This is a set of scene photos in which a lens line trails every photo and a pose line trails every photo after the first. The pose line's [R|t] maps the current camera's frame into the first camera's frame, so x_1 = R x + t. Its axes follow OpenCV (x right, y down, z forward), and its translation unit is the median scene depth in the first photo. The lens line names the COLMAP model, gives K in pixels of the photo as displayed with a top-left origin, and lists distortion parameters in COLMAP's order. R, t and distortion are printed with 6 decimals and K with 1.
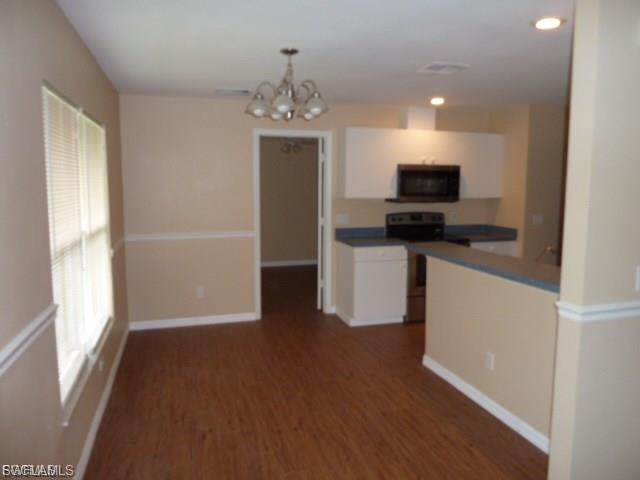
lens RADIAL K [[484.0, 0, 319.9], [0, 484.0, 238.4], [0, 0, 1]] dist [-0.031366, 0.000750]
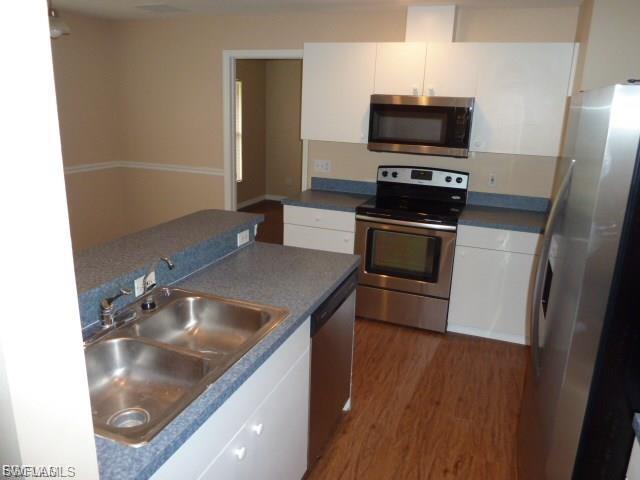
lens RADIAL K [[484.0, 0, 320.0], [0, 484.0, 240.3], [0, 0, 1]] dist [-0.031366, 0.000750]
pose [[0.799822, 0.183665, -0.571447, 0.520053], [-0.103300, 0.979949, 0.170377, -0.056758], [0.591281, -0.077241, 0.802758, 0.371489]]
